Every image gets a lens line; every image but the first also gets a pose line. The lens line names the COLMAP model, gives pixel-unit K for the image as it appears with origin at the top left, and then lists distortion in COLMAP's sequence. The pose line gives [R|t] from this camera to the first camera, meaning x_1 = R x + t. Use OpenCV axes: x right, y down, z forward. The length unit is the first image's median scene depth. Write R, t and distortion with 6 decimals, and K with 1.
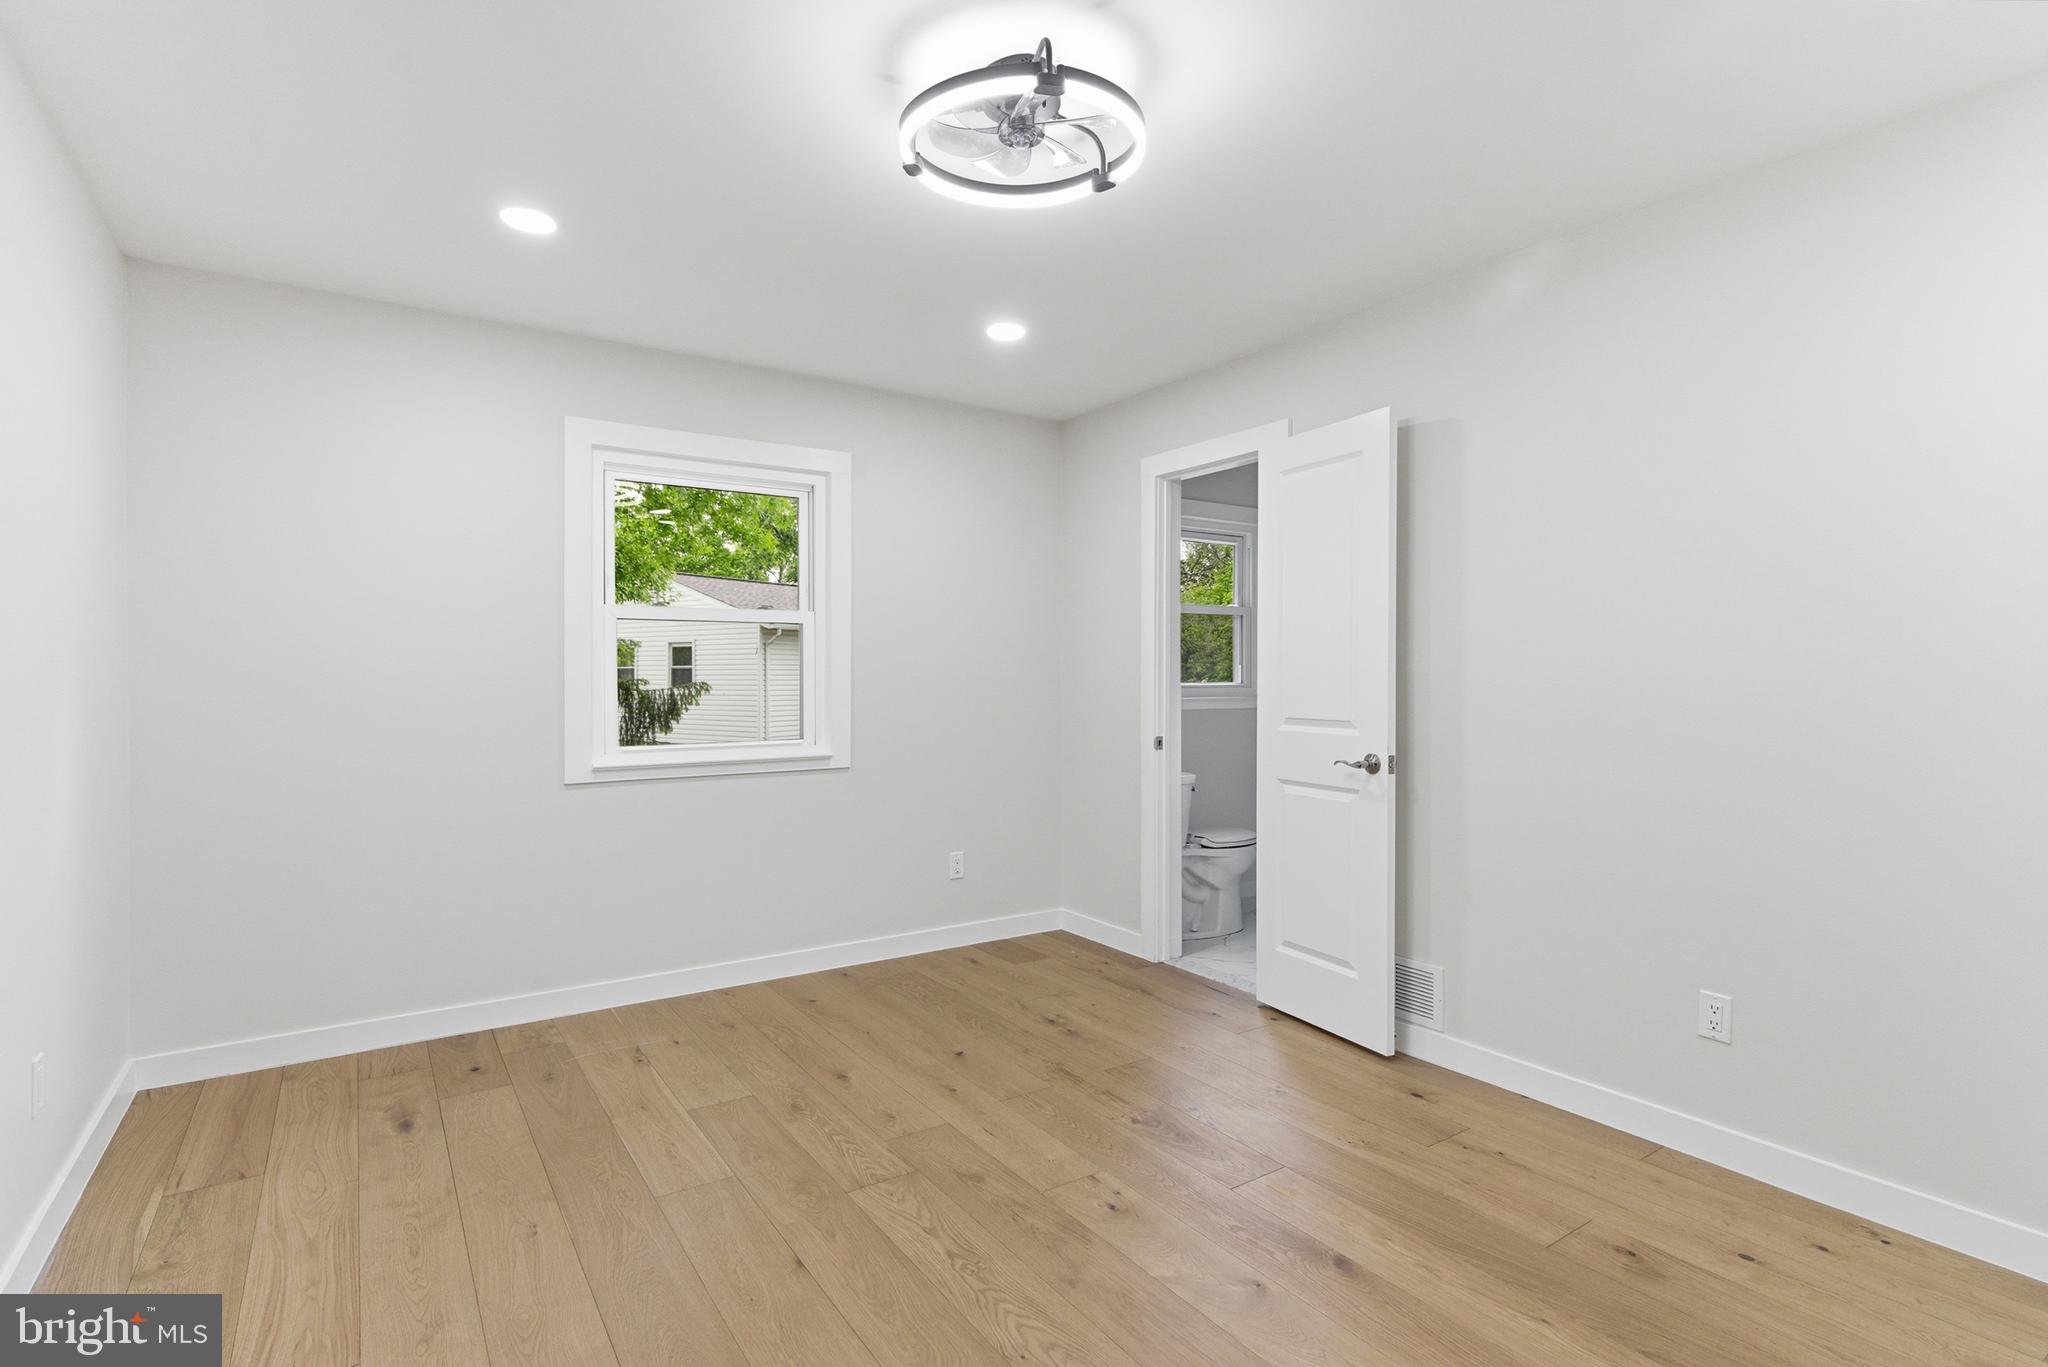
lens RADIAL K [[964.0, 0, 1024.0], [0, 964.0, 683.5], [0, 0, 1]] dist [-0.000384, 0.000231]
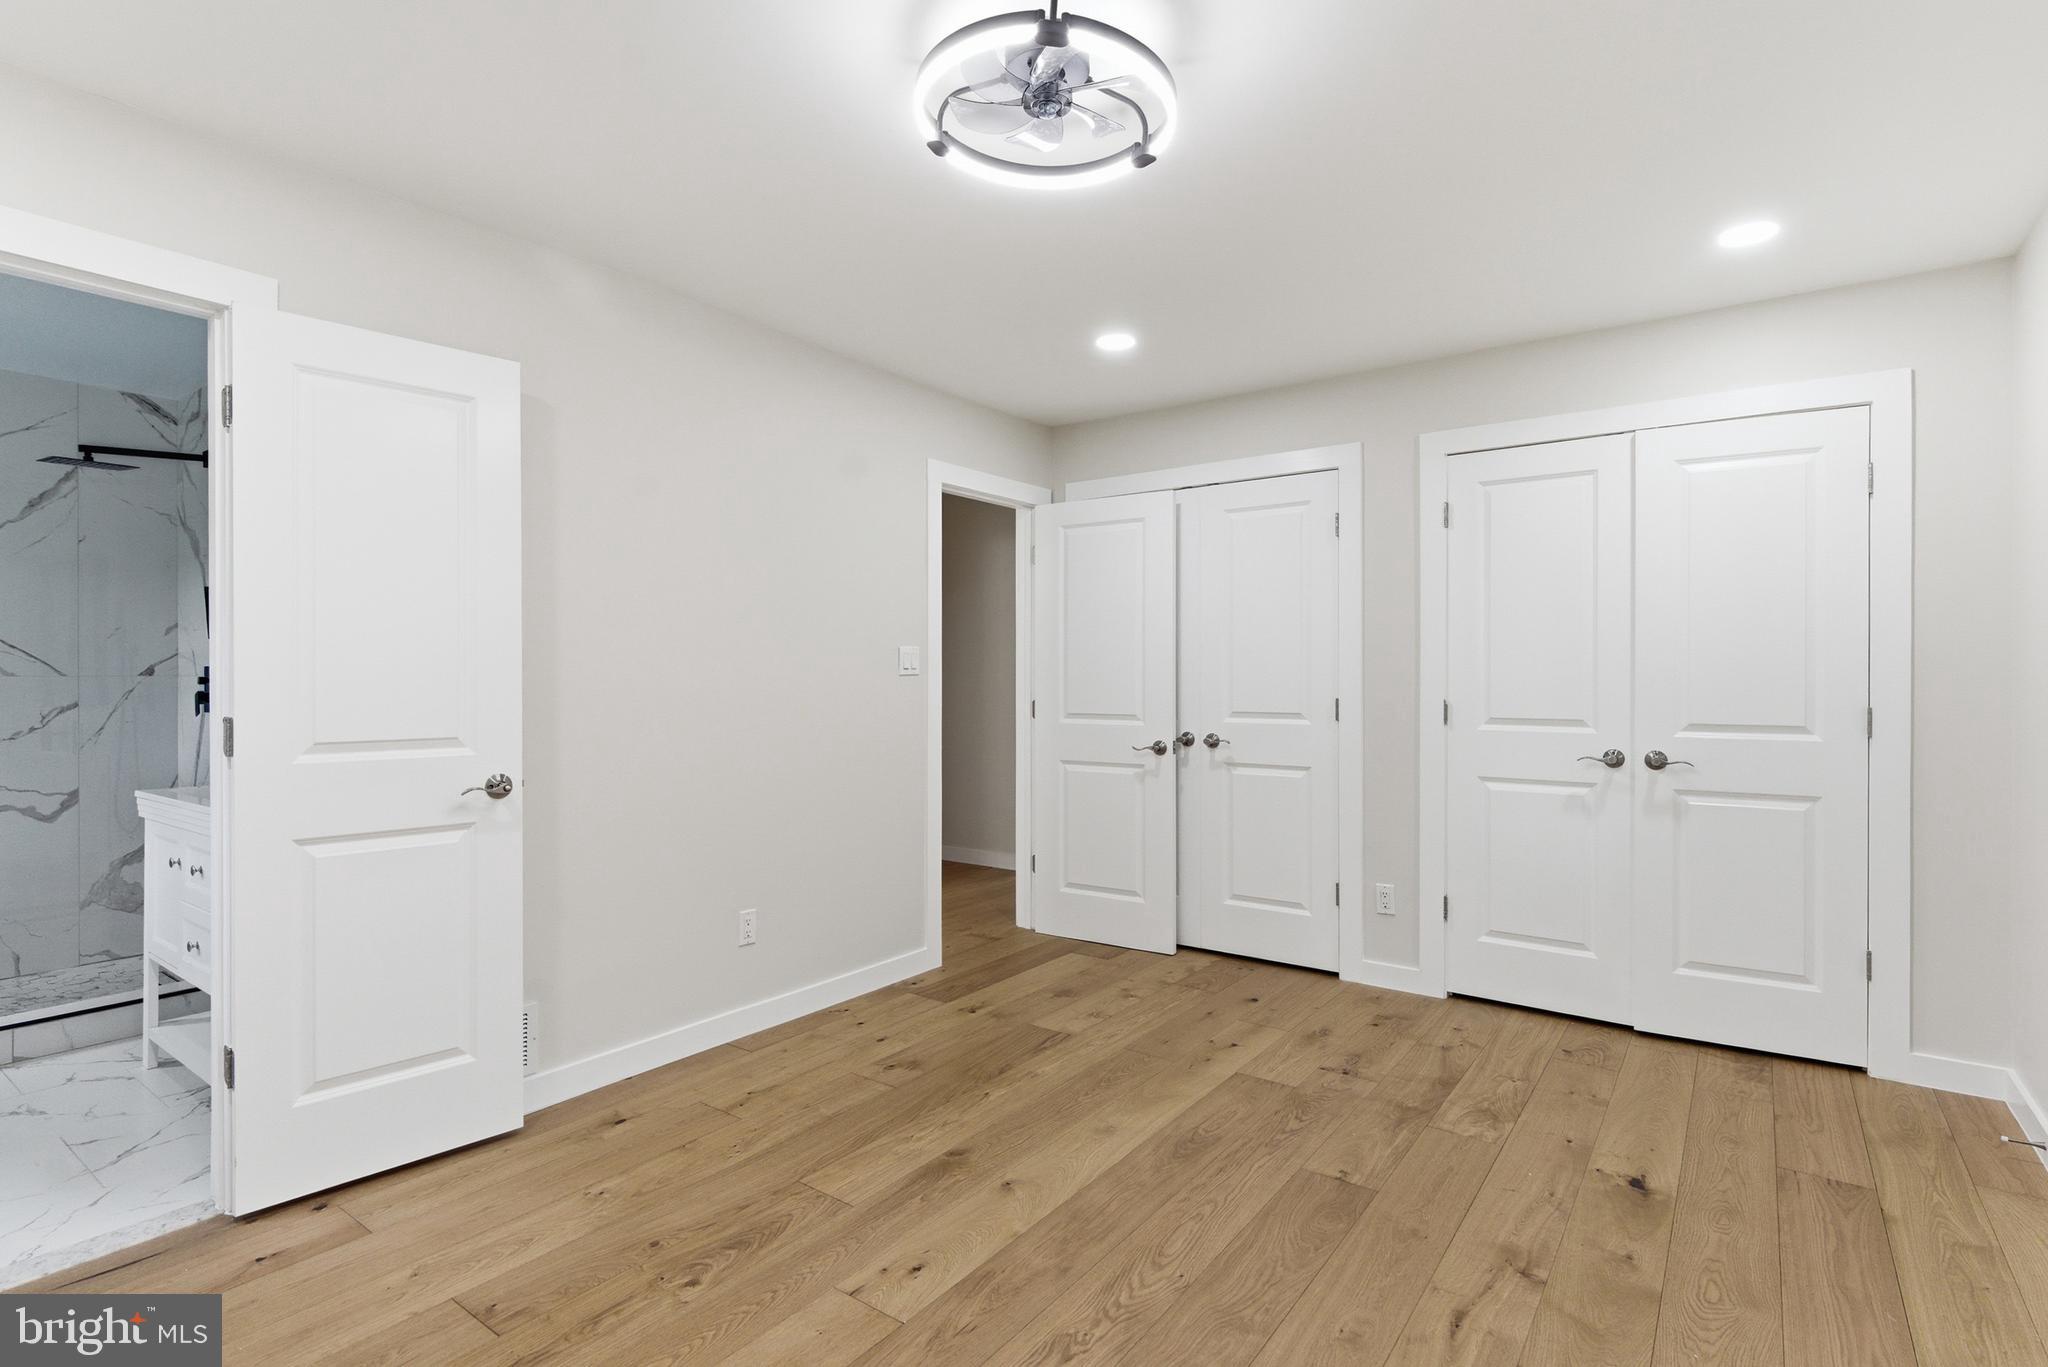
lens RADIAL K [[963.4, 0, 1022.4], [0, 963.4, 673.1], [0, 0, 1]] dist [0.000357, 0.001185]
pose [[-0.308672, 0.003468, 0.951162, -0.763020], [0.004381, 0.999988, -0.002224, -0.013365], [-0.951159, 0.003480, -0.308683, 1.125541]]
